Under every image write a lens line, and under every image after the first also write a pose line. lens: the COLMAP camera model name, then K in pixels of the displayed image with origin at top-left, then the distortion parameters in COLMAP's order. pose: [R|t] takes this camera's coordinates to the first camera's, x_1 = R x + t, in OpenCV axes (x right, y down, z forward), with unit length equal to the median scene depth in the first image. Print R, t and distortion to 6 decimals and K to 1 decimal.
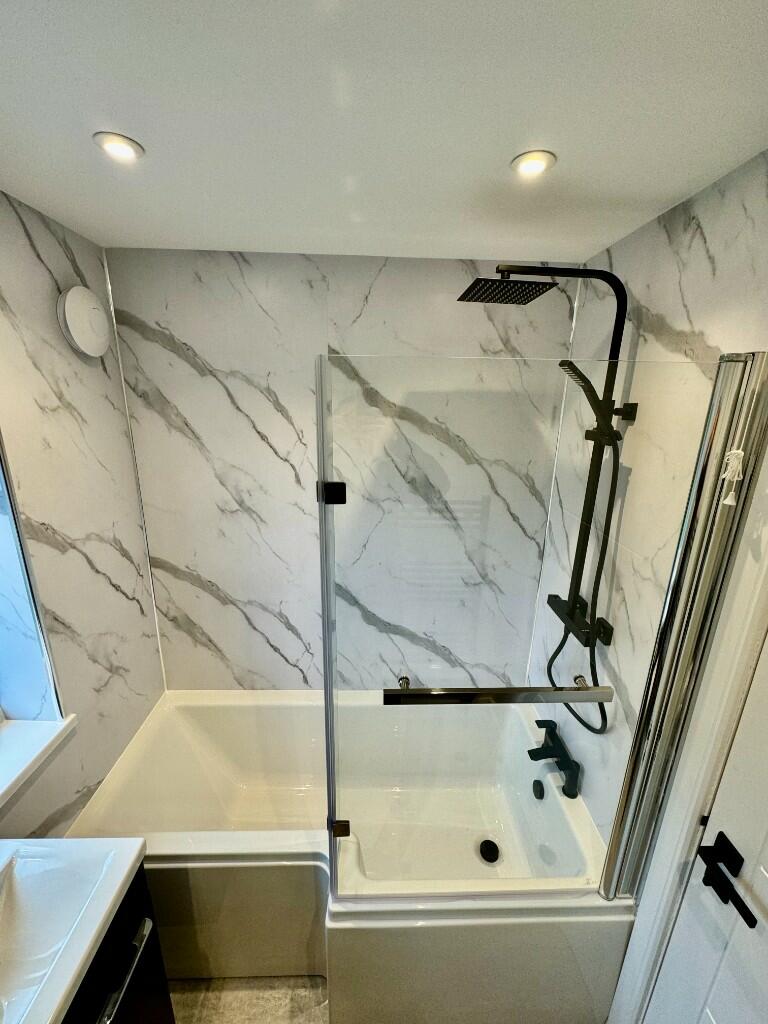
lens RADIAL K [[406.5, 0, 384.1], [0, 406.5, 511.8], [0, 0, 1]] dist [0.003038, 0.000008]
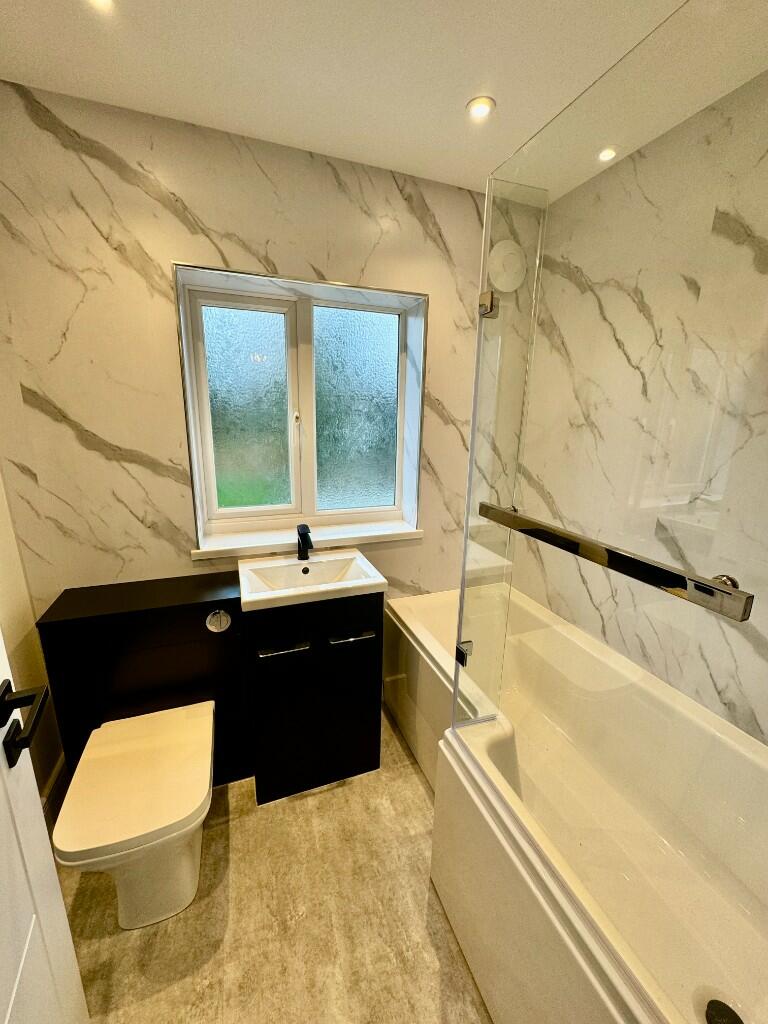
lens RADIAL K [[406.5, 0, 386.0], [0, 406.5, 510.5], [0, 0, 1]] dist [0.003038, 0.000008]
pose [[0.333168, 0.211526, -0.918834, 0.495778], [-0.276063, 0.953688, 0.119449, 0.233047], [0.901548, 0.213859, 0.376133, 0.231751]]
